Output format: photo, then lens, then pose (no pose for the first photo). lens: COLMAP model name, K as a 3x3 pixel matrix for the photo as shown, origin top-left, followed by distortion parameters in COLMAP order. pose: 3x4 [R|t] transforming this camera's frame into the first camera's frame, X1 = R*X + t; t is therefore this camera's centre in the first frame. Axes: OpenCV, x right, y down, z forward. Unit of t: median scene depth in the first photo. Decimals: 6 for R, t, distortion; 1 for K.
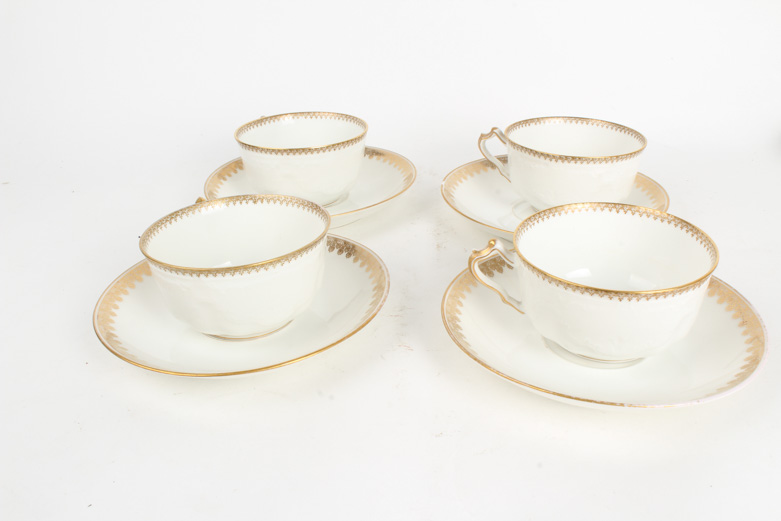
lens RADIAL K [[771.4, 0, 386.6], [0, 771.4, 257.7], [0, 0, 1]] dist [-0.089740, 0.000000]
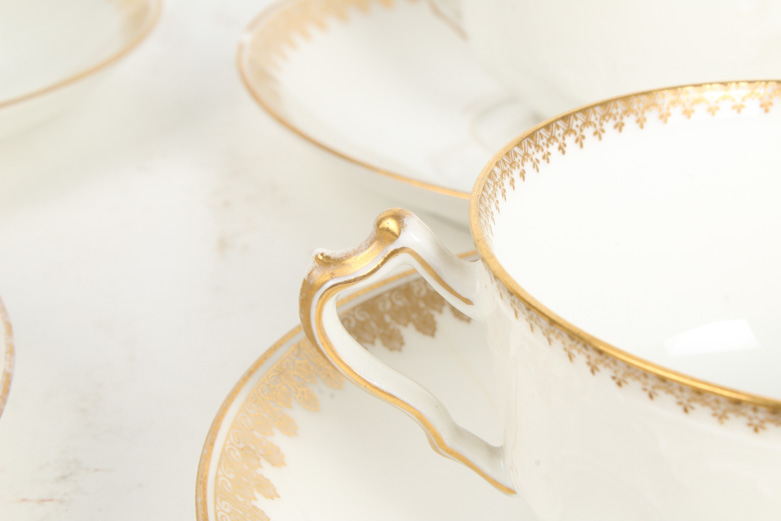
lens RADIAL K [[1901.7, 0, 388.5], [0, 1901.7, 263.1], [0, 0, 1]] dist [0.132168, 0.000000]
pose [[0.993354, -0.003016, 0.115063, 0.058553], [0.004207, 0.999940, -0.010110, -0.000069], [-0.115025, 0.010527, 0.993307, 0.338872]]
